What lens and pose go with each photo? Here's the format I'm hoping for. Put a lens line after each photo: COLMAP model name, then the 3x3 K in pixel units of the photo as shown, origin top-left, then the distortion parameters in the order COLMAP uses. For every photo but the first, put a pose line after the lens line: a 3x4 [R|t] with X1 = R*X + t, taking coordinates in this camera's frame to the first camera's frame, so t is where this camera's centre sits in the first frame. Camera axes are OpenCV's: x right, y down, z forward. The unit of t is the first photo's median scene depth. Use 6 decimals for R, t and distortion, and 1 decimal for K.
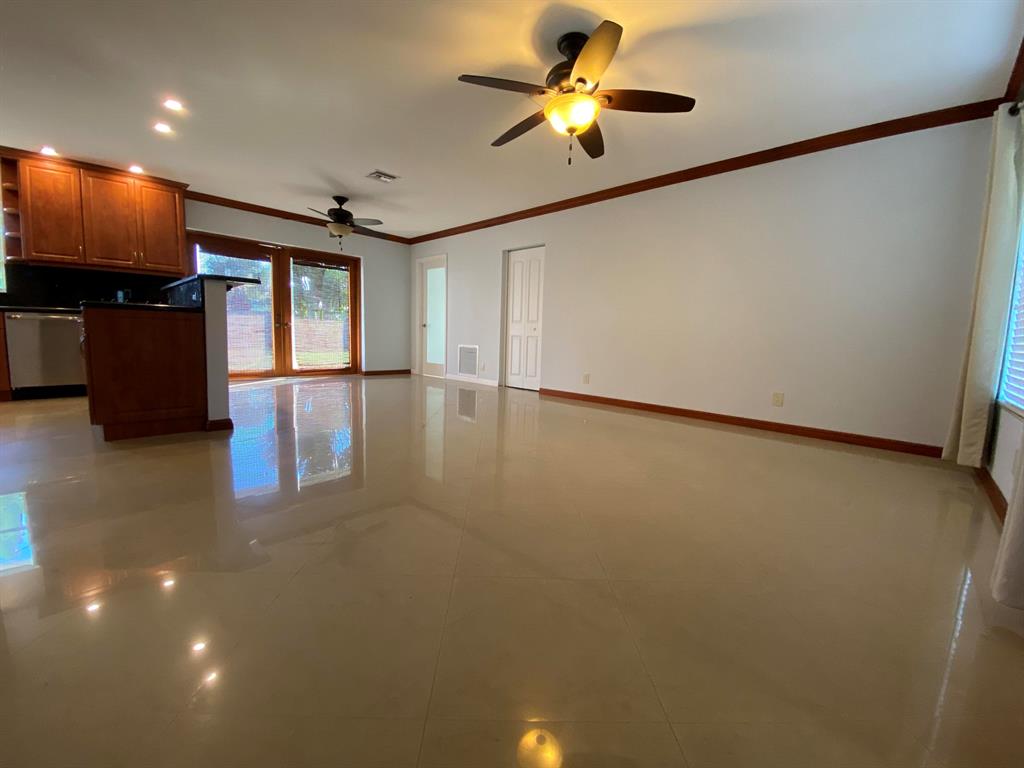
lens RADIAL K [[412.4, 0, 507.0], [0, 412.4, 391.0], [0, 0, 1]] dist [-0.010013, -0.008478]
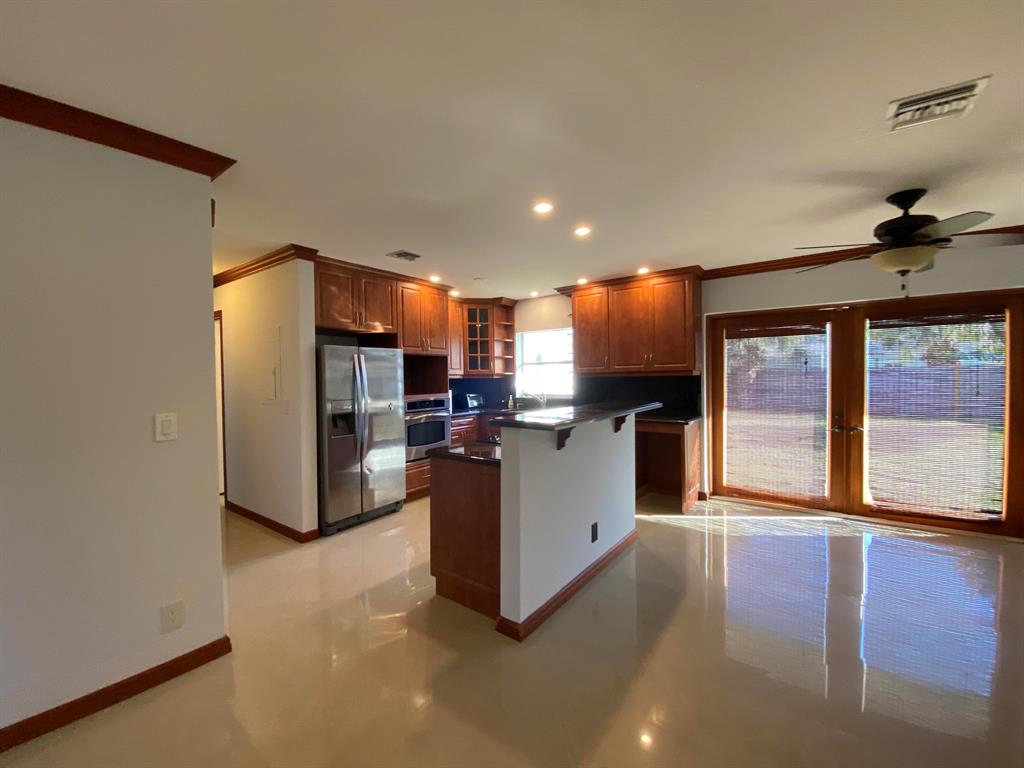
lens RADIAL K [[412.4, 0, 511.7], [0, 412.4, 387.3], [0, 0, 1]] dist [-0.010013, -0.008478]
pose [[0.105803, -0.010379, -0.994333, 0.009645], [-0.113751, 0.993255, -0.022472, -0.199187], [0.987859, 0.115484, 0.103909, 0.567618]]
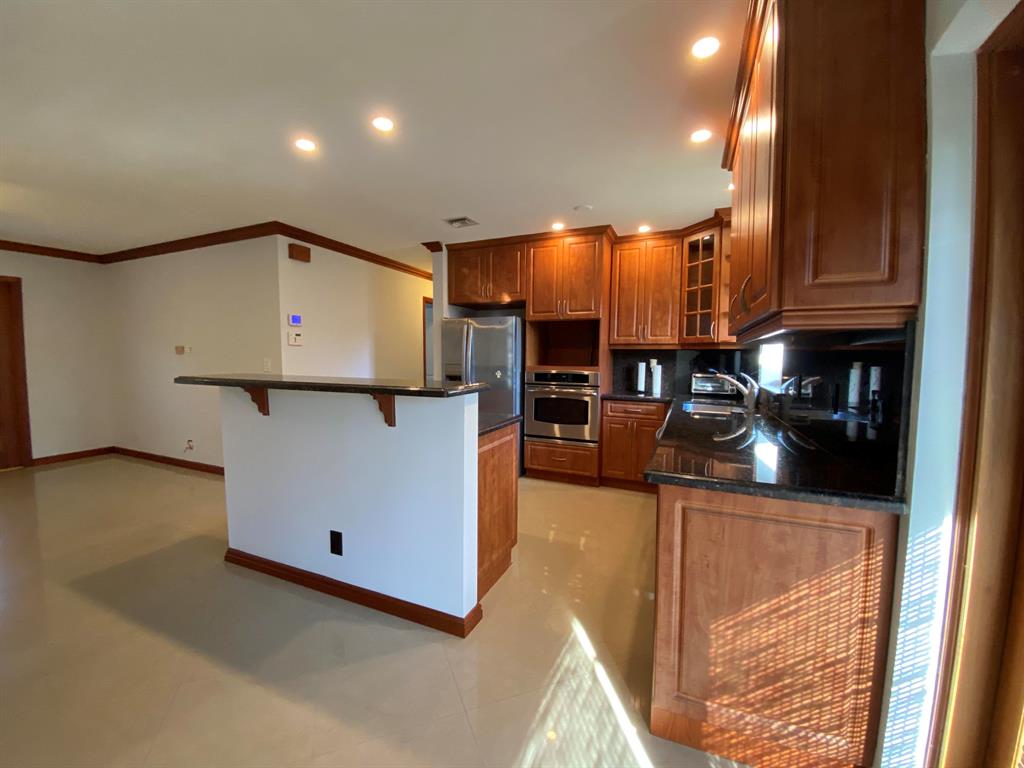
lens RADIAL K [[412.4, 0, 502.6], [0, 412.4, 390.4], [0, 0, 1]] dist [-0.010013, -0.008478]
pose [[-0.953407, -0.018952, -0.301091, -0.599150], [-0.081101, 0.977387, 0.195288, -0.285206], [0.290581, 0.210607, -0.933385, 1.215187]]
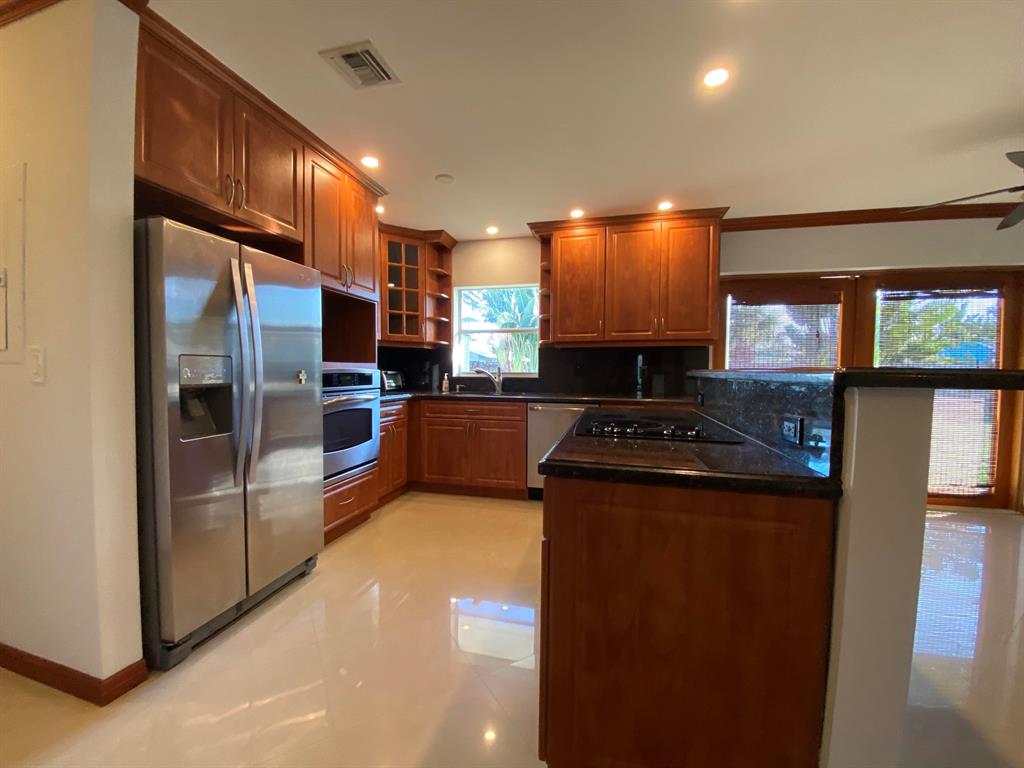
lens RADIAL K [[412.4, 0, 511.4], [0, 412.4, 388.8], [0, 0, 1]] dist [-0.010013, -0.008478]
pose [[0.476007, 0.007723, -0.879408, -0.362022], [-0.106844, 0.993062, -0.049111, -0.142418], [0.872927, 0.117337, 0.473529, 0.407189]]
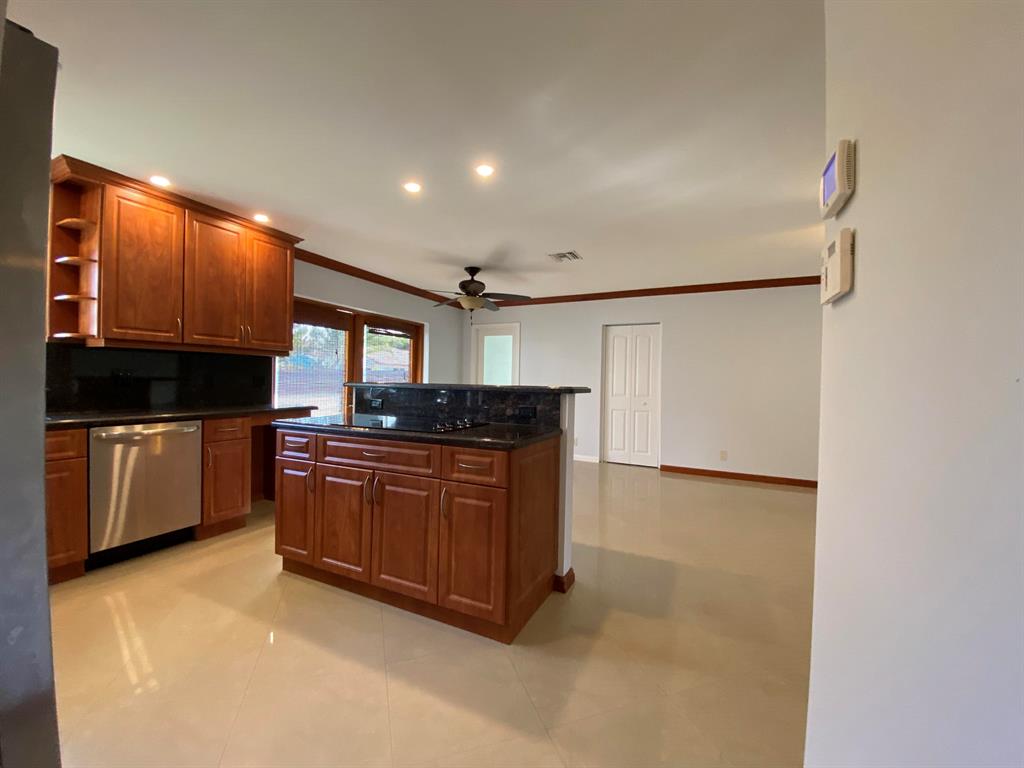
lens RADIAL K [[412.4, 0, 510.8], [0, 412.4, 383.3], [0, 0, 1]] dist [-0.010013, -0.008478]
pose [[0.952080, -0.017778, 0.305333, -0.653679], [0.054278, 0.992284, -0.111470, -0.128533], [-0.300995, 0.122701, 0.945699, 0.175428]]
